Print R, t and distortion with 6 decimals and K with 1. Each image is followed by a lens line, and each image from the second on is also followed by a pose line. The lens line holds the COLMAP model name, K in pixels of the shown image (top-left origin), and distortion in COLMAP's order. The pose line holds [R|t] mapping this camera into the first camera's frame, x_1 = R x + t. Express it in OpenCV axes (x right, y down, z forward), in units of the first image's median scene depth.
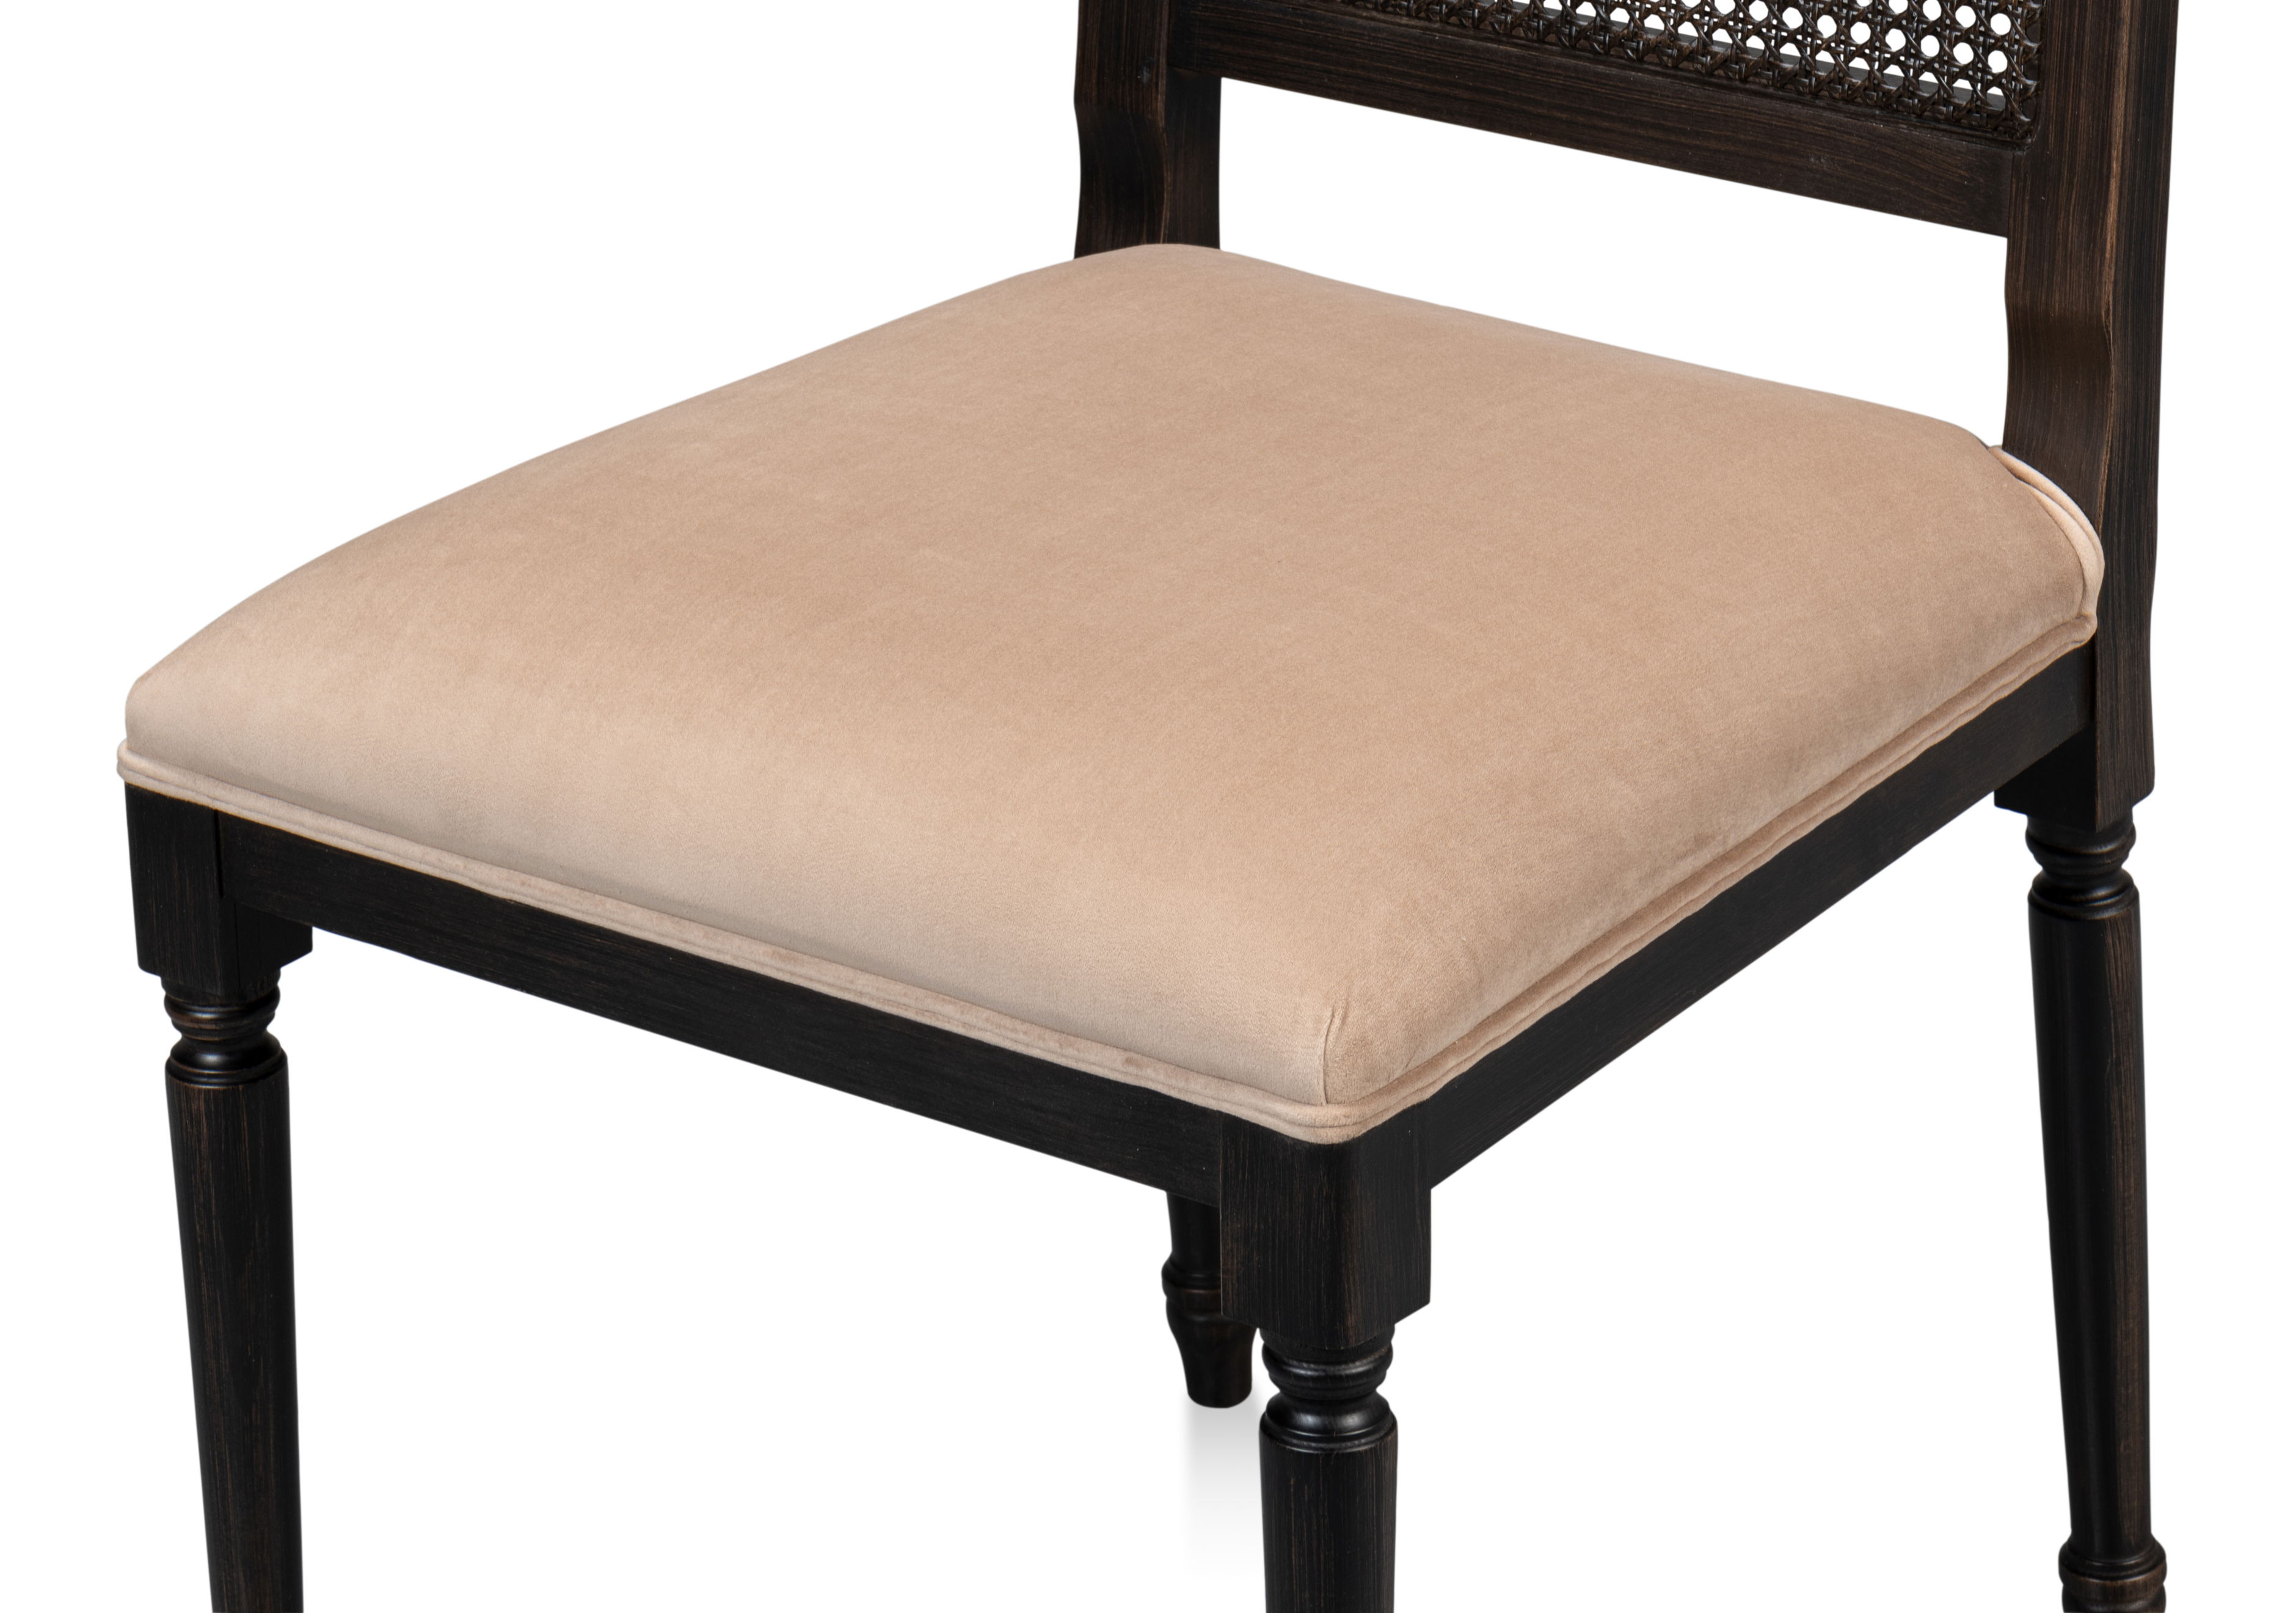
lens RADIAL K [[6752.4, 0, 1148.0], [0, 6752.4, 806.5], [0, 0, 1]] dist [-0.106048, 0.396143]
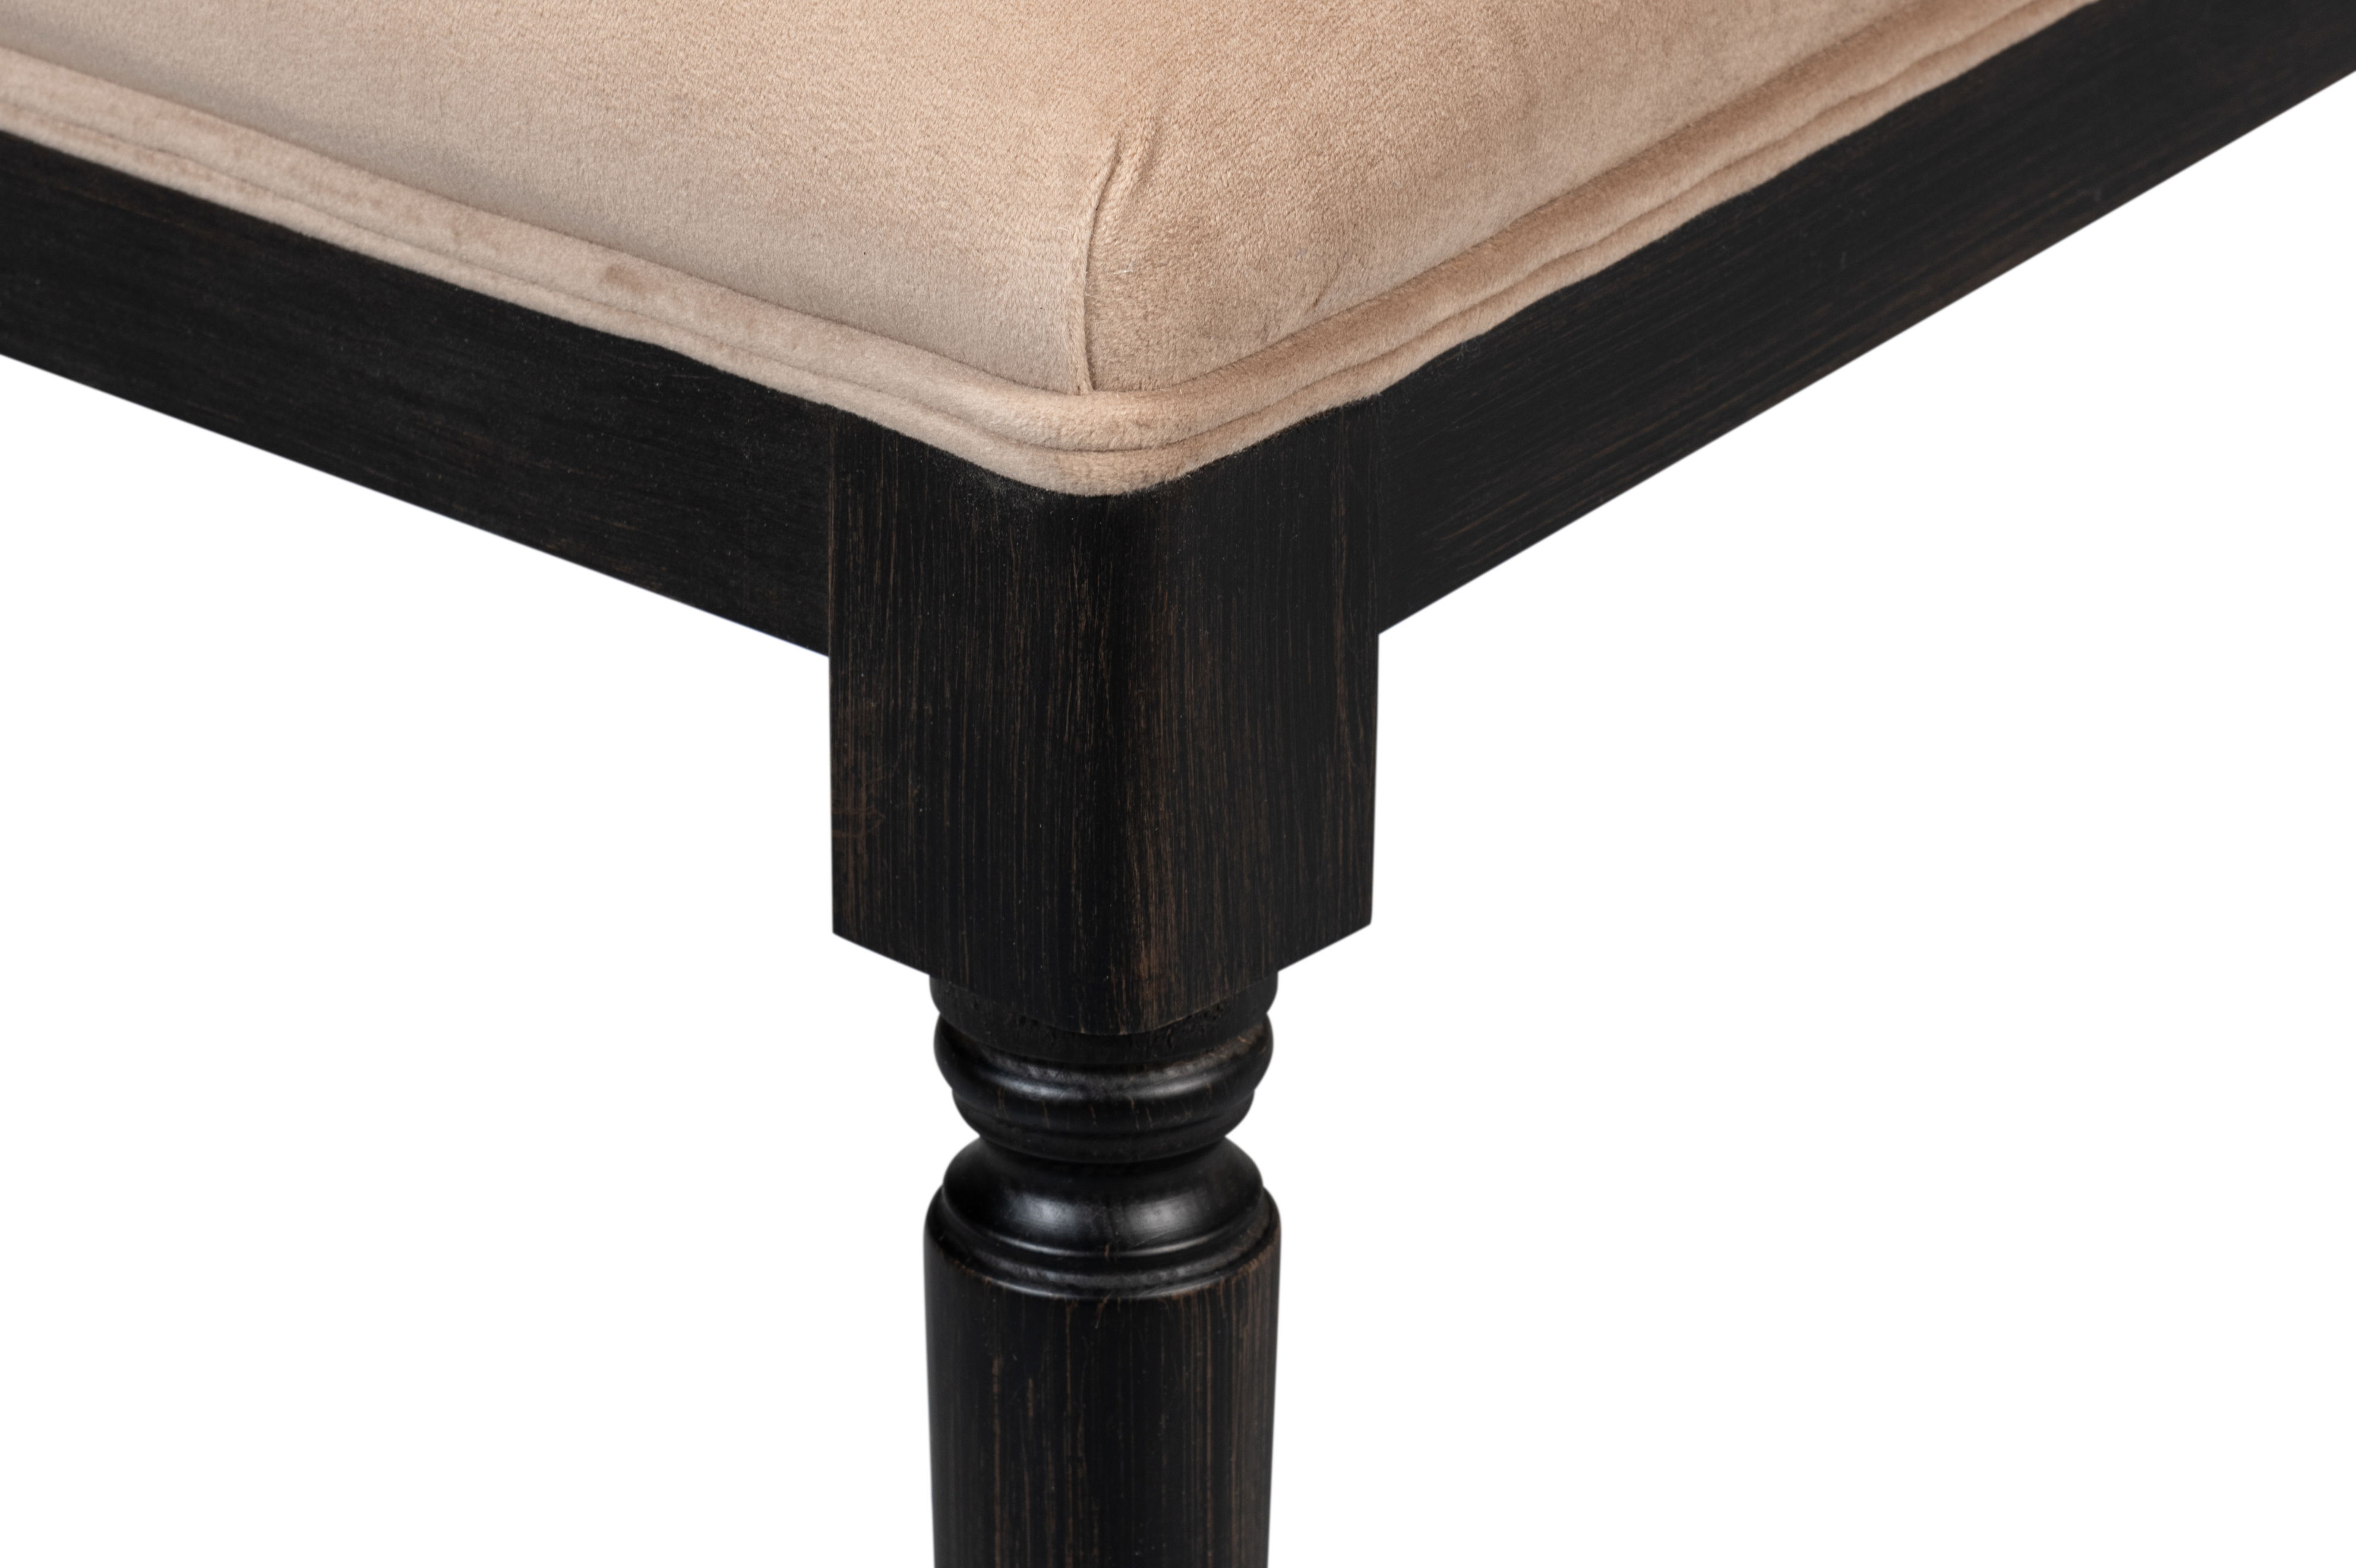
lens RADIAL K [[8678.9, 0, 1178.0], [0, 8678.9, 784.0], [0, 0, 1]] dist [-0.373739, 0.816694]
pose [[0.998450, 0.036586, -0.041935, 0.050839], [-0.034147, 0.997762, 0.057486, 0.036718], [0.043945, -0.055965, 0.997465, 0.495494]]
